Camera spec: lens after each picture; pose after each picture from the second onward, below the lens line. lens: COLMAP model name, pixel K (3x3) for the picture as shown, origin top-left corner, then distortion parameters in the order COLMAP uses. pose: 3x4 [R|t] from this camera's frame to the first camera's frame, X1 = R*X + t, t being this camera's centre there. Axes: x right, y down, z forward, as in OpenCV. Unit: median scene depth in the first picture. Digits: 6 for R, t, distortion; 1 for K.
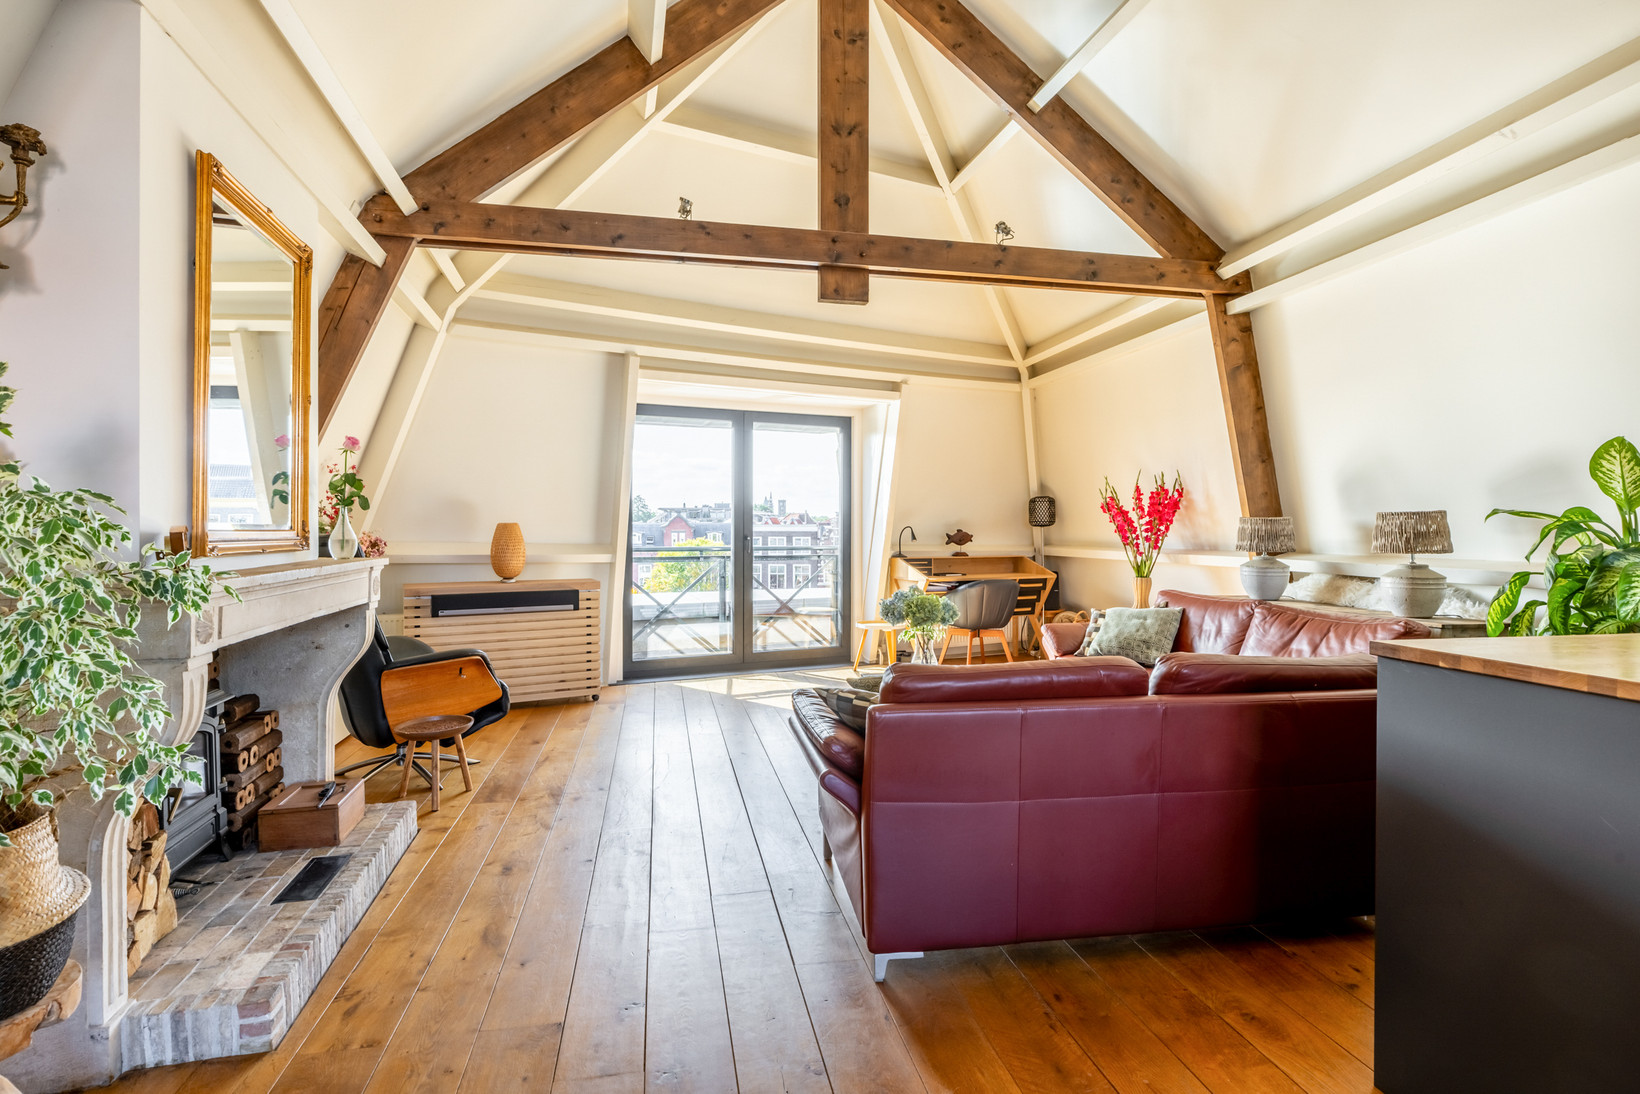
lens RADIAL K [[820.5, 0, 821.1], [0, 820.5, 529.6], [0, 0, 1]] dist [-0.002943, 0.000062]
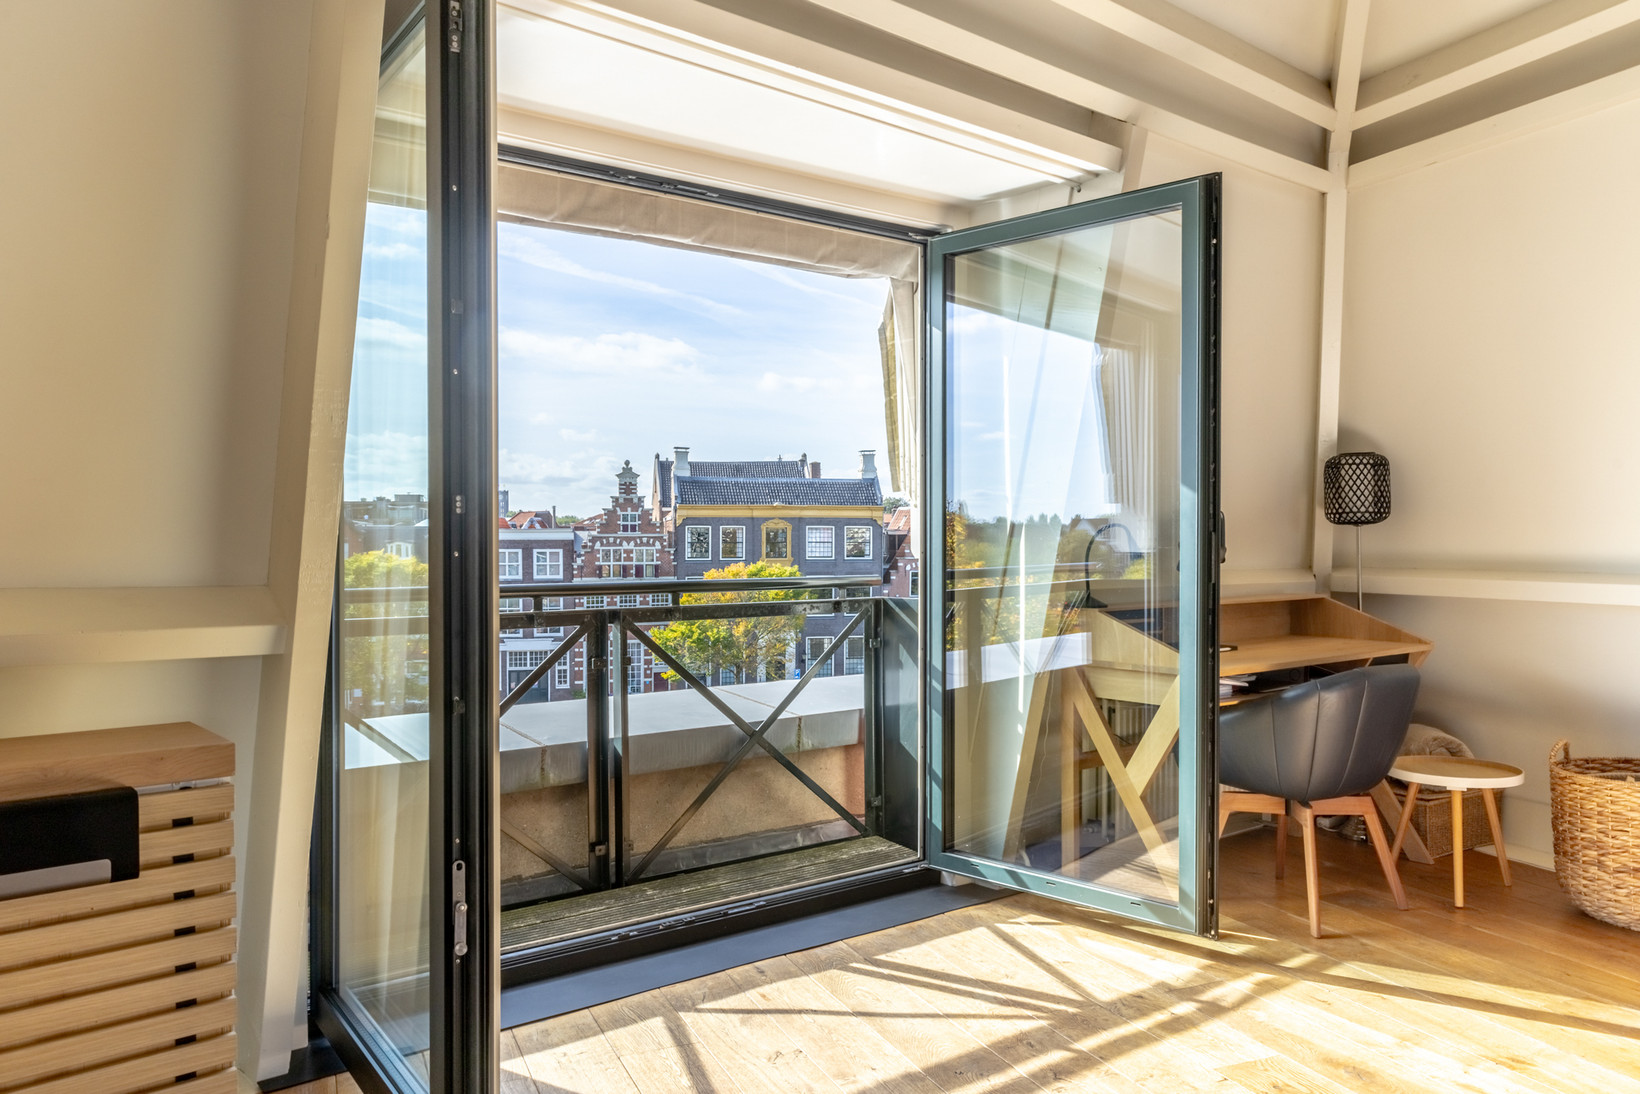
lens RADIAL K [[1209.7, 0, 820.0], [0, 1209.7, 547.0], [0, 0, 1]] dist [0.003757, 0.001297]
pose [[0.976820, -0.006095, 0.213977, -0.199836], [0.004268, 0.999950, 0.009003, 0.001602], [-0.214021, -0.007881, 0.976797, 0.694595]]
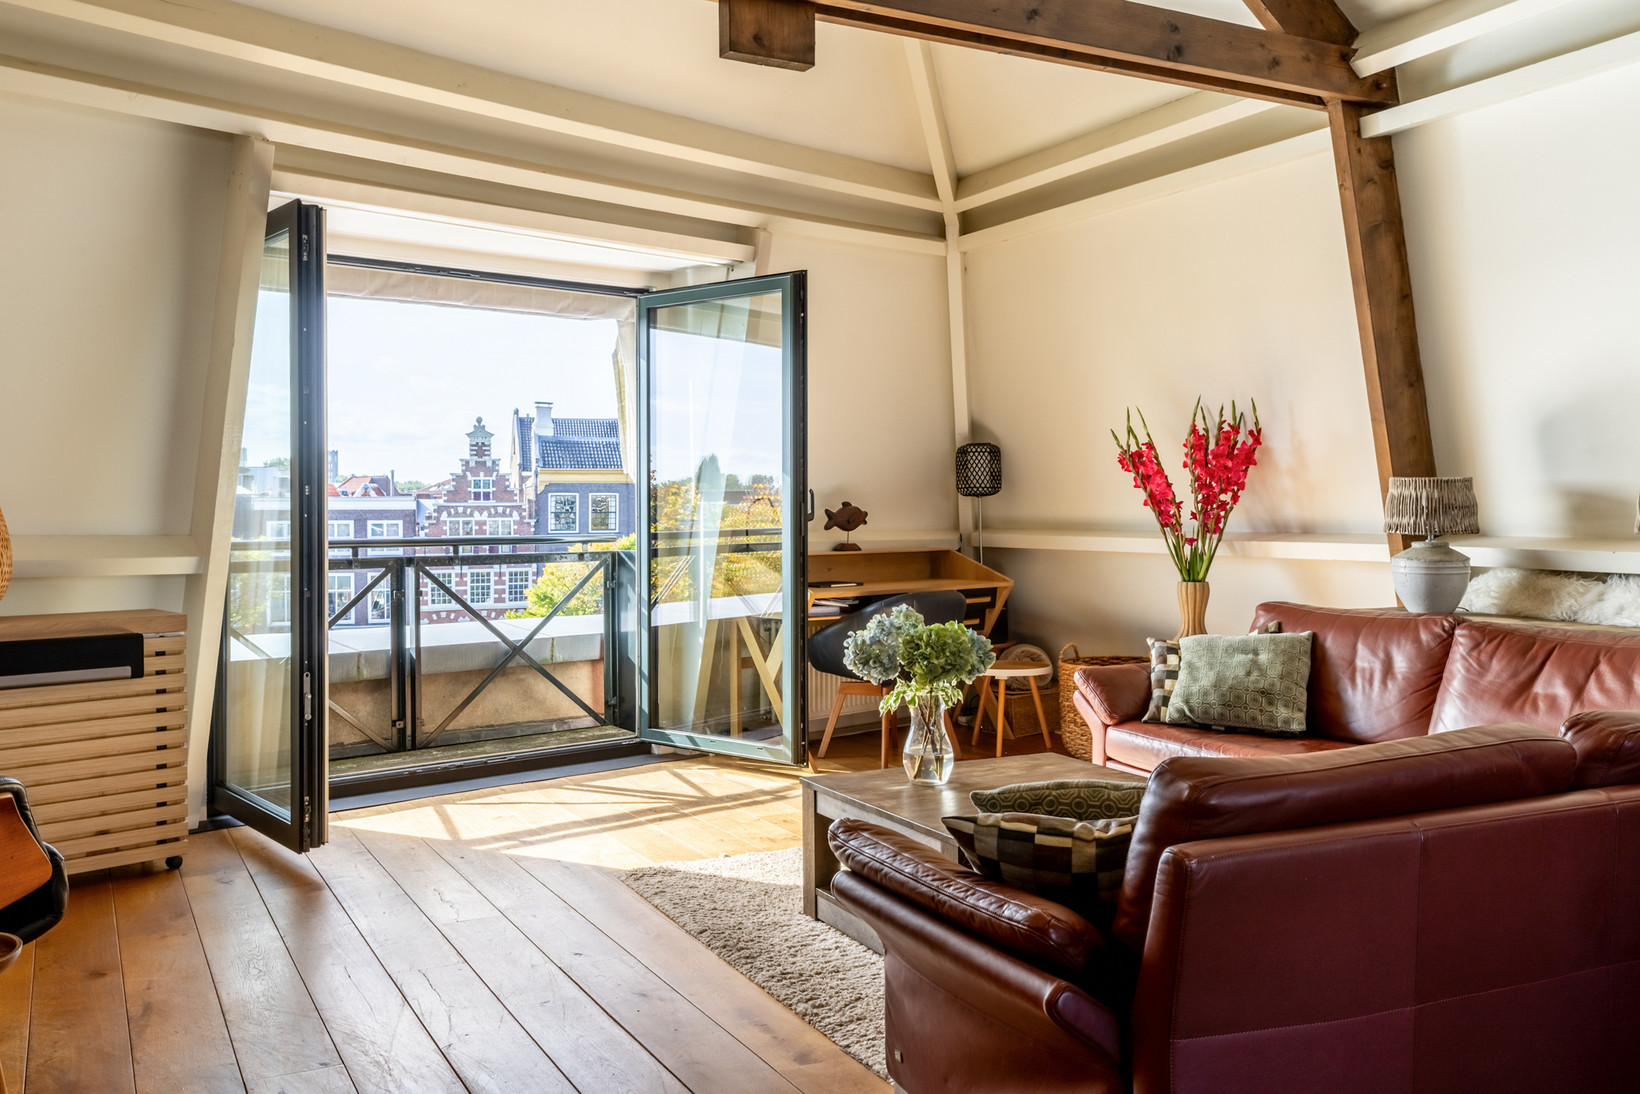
lens RADIAL K [[1465.8, 0, 847.0], [0, 1465.8, 502.0], [0, 0, 1]] dist [0.002988, -0.001206]
pose [[0.955995, -0.005788, 0.293327, -0.174629], [0.006429, 0.999979, -0.001219, 0.001623], [-0.293314, 0.003051, 0.956011, 0.089743]]
